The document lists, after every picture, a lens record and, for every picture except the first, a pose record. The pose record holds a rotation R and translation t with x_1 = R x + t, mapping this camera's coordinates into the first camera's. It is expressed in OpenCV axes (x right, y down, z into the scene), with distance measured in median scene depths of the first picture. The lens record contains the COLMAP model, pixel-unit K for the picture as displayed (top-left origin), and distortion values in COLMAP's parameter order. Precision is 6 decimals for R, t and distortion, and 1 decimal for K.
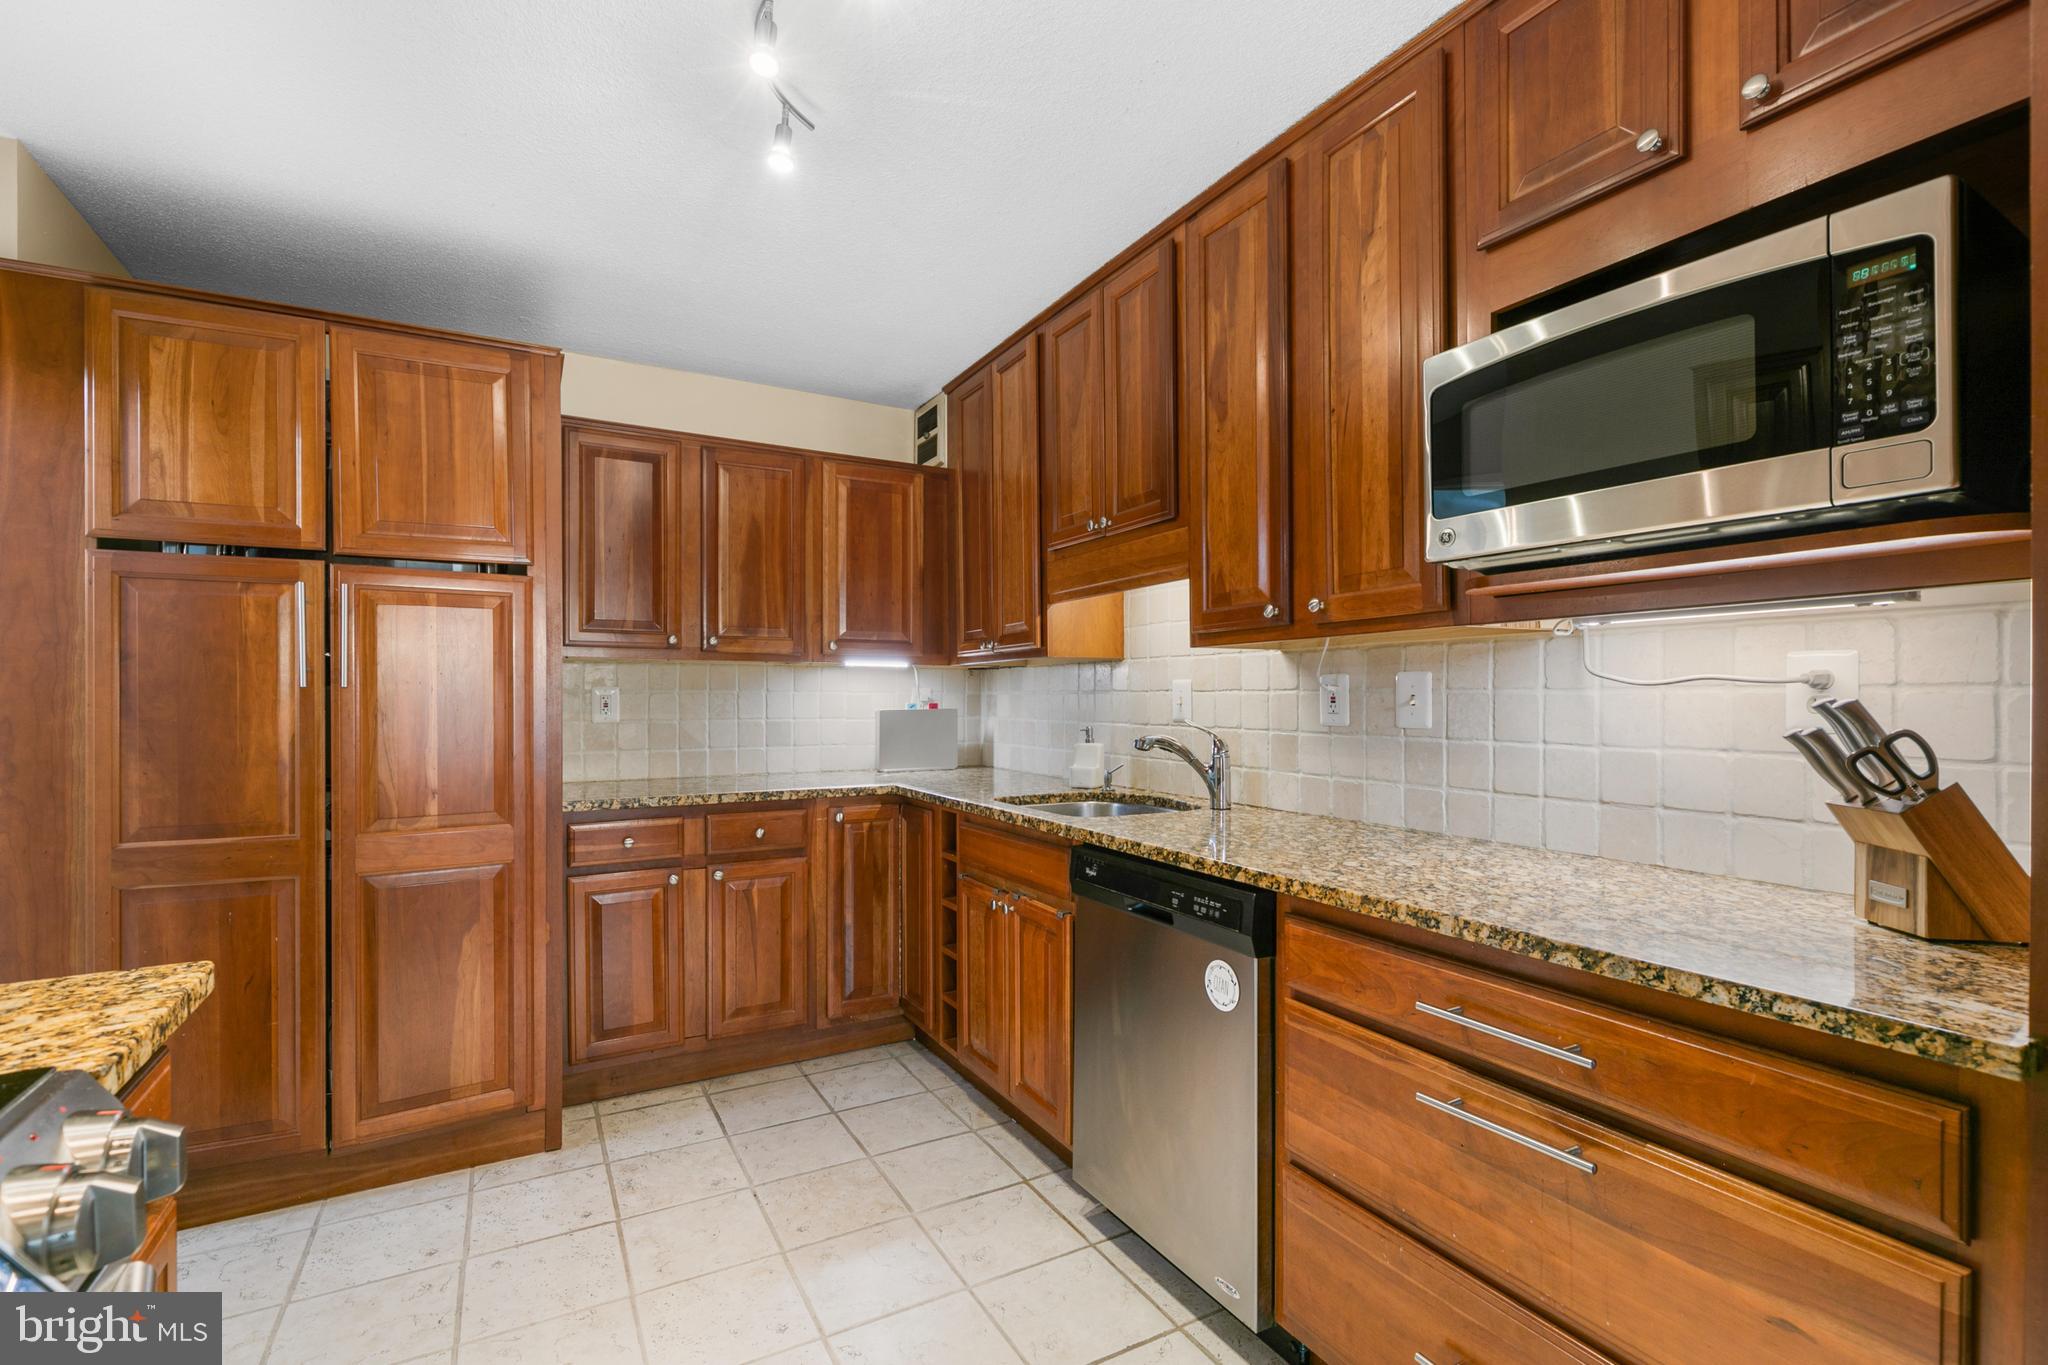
lens RADIAL K [[929.0, 0, 1015.5], [0, 929.0, 700.6], [0, 0, 1]] dist [0.007882, -0.001118]
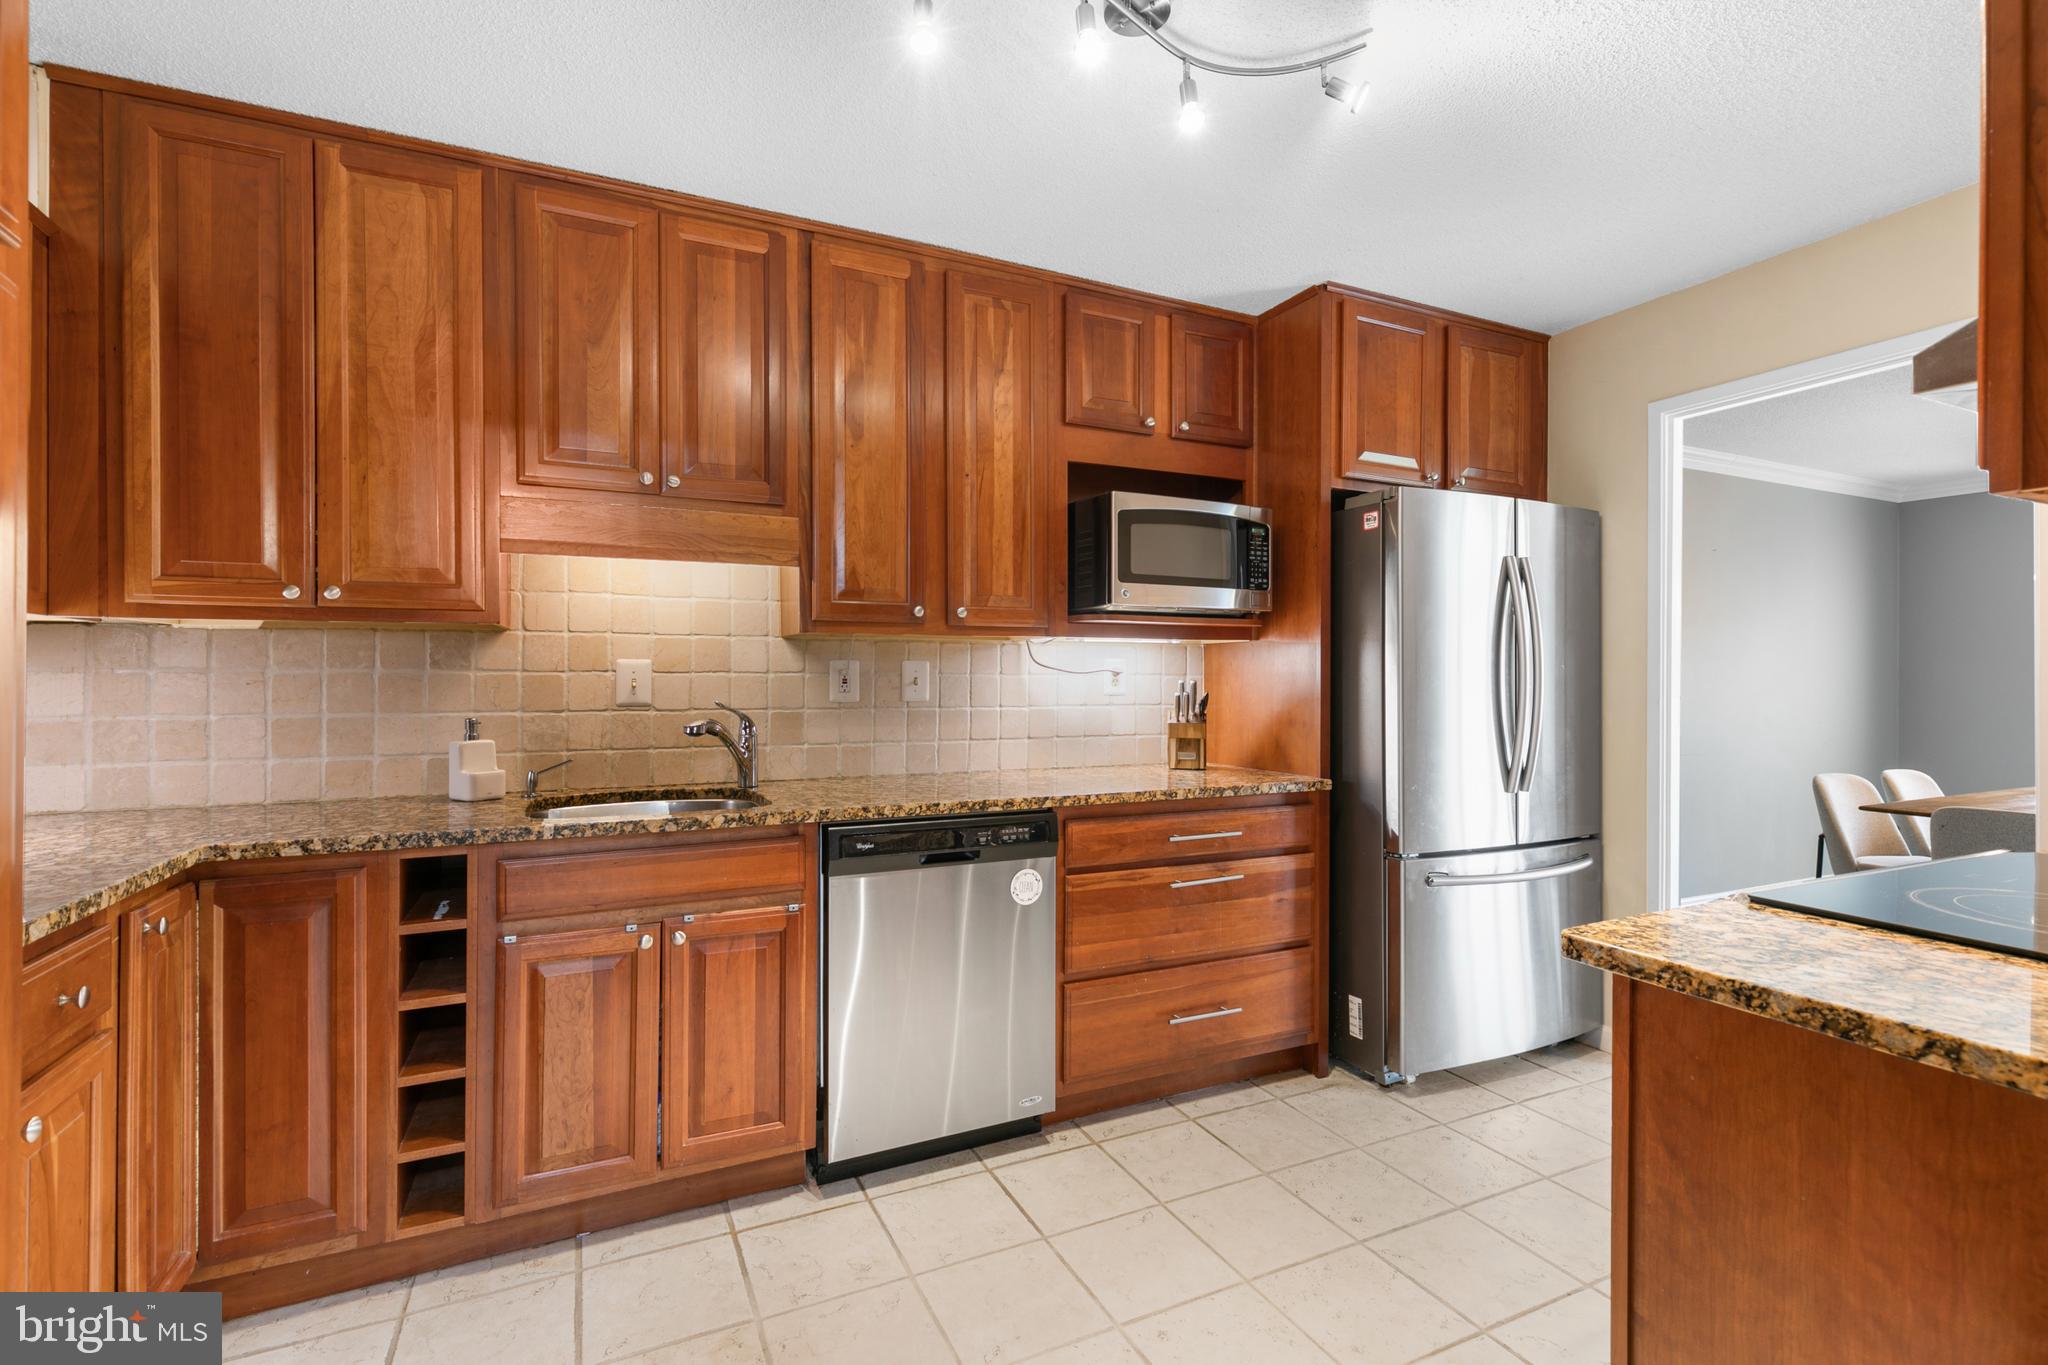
lens RADIAL K [[929.0, 0, 1005.3], [0, 929.0, 678.7], [0, 0, 1]] dist [0.007882, -0.001118]
pose [[0.054695, 0.001548, 0.998502, -1.102441], [0.002373, 0.999996, -0.001680, -0.002011], [-0.998500, 0.002462, 0.054691, 0.903824]]
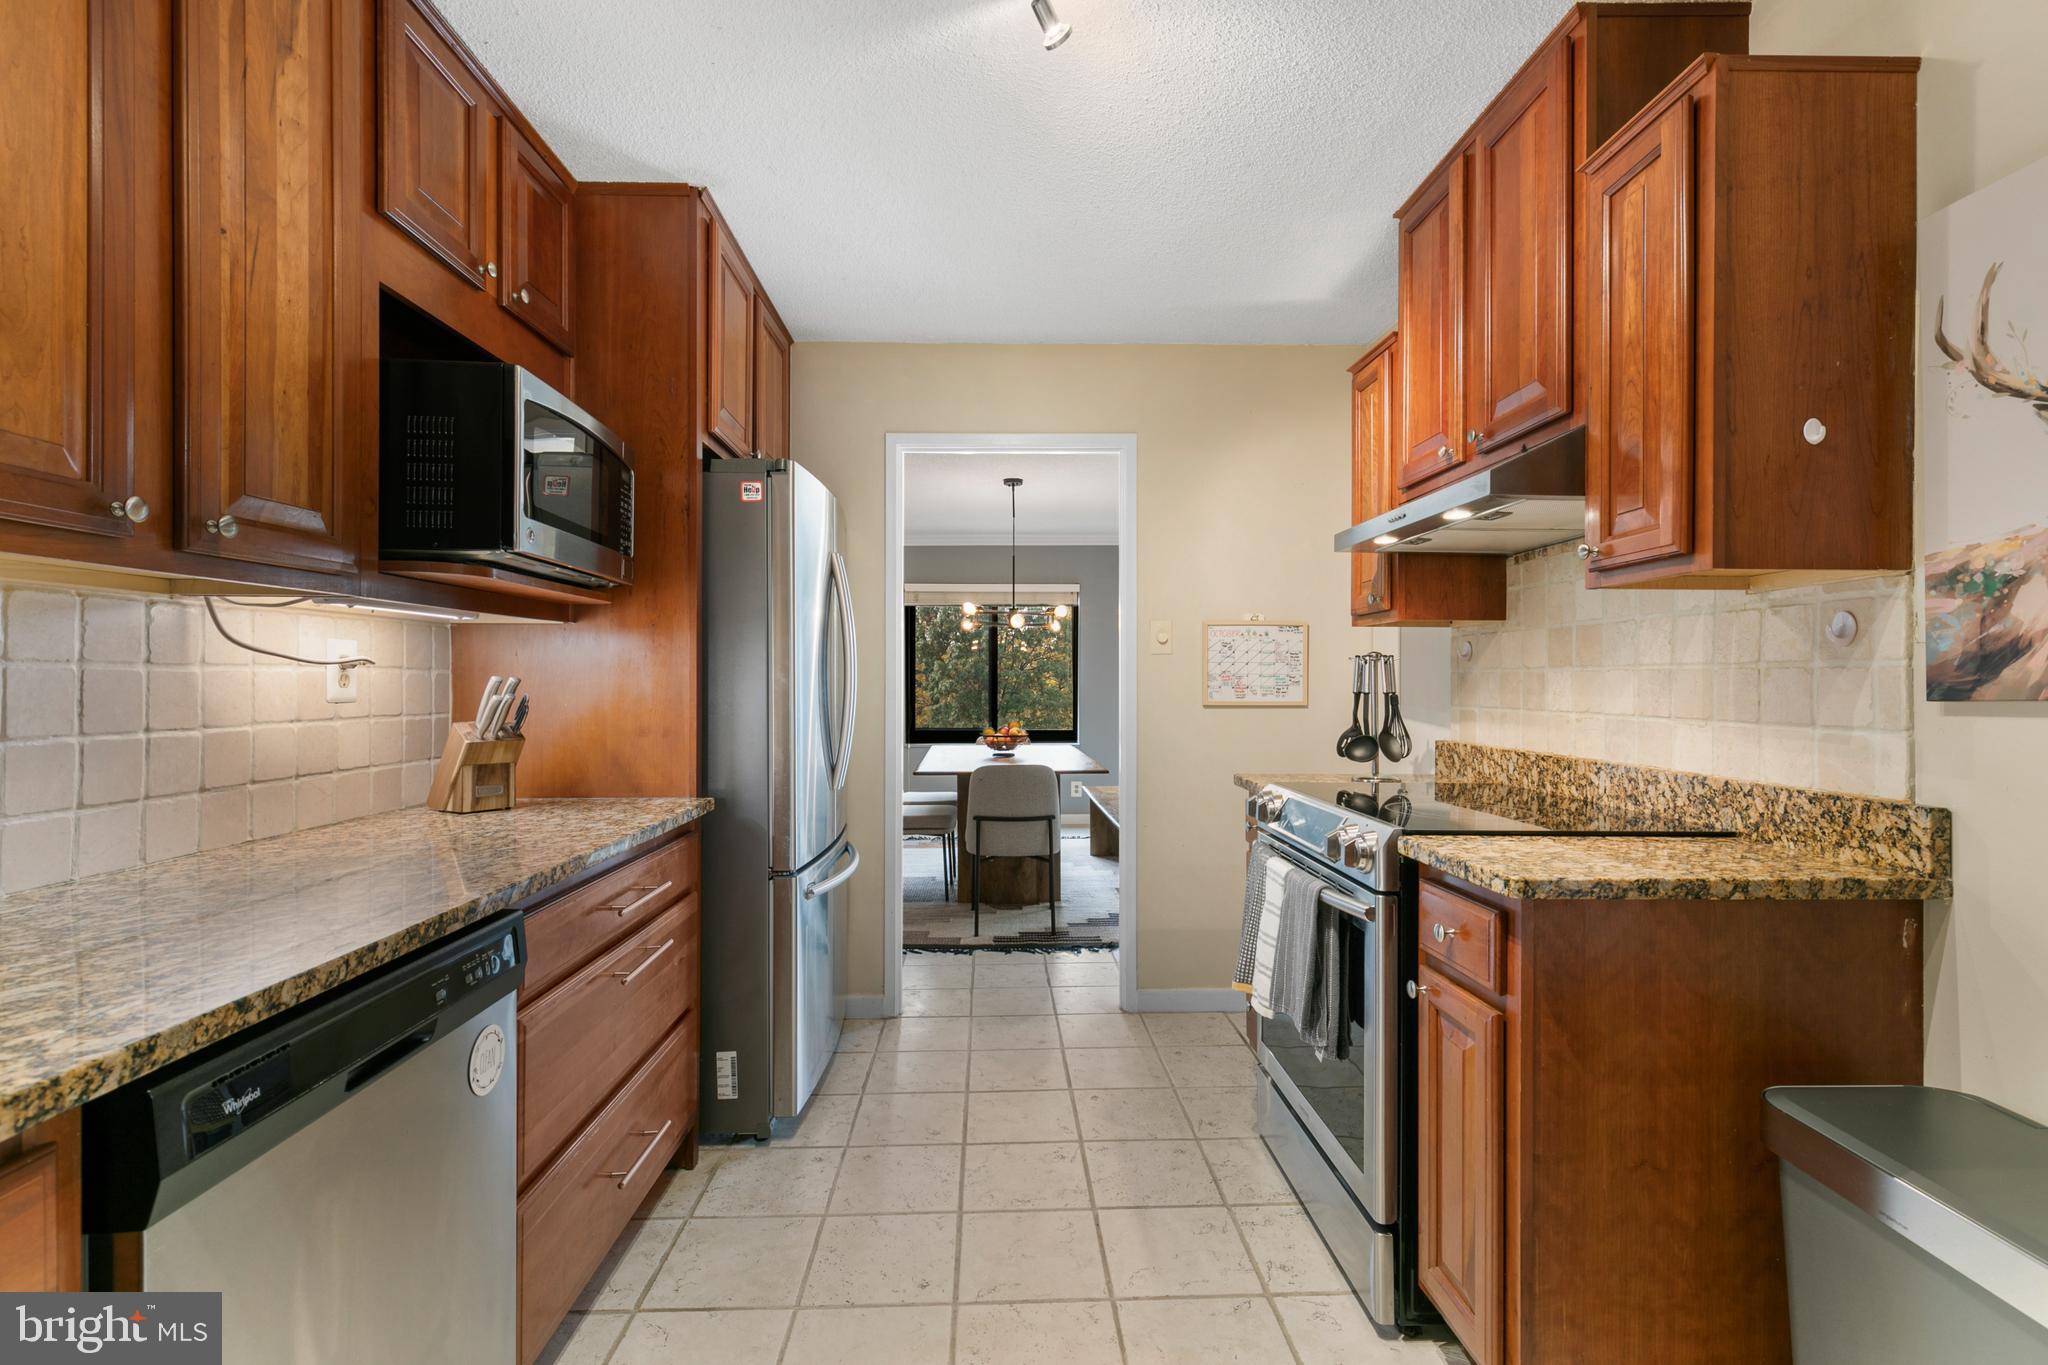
lens RADIAL K [[929.0, 0, 1028.2], [0, 929.0, 679.4], [0, 0, 1]] dist [0.007882, -0.001118]
pose [[-0.901256, 0.000111, 0.433287, -0.467891], [0.001489, 0.999995, 0.002842, -0.000163], [-0.433285, 0.003207, -0.901251, 1.404873]]
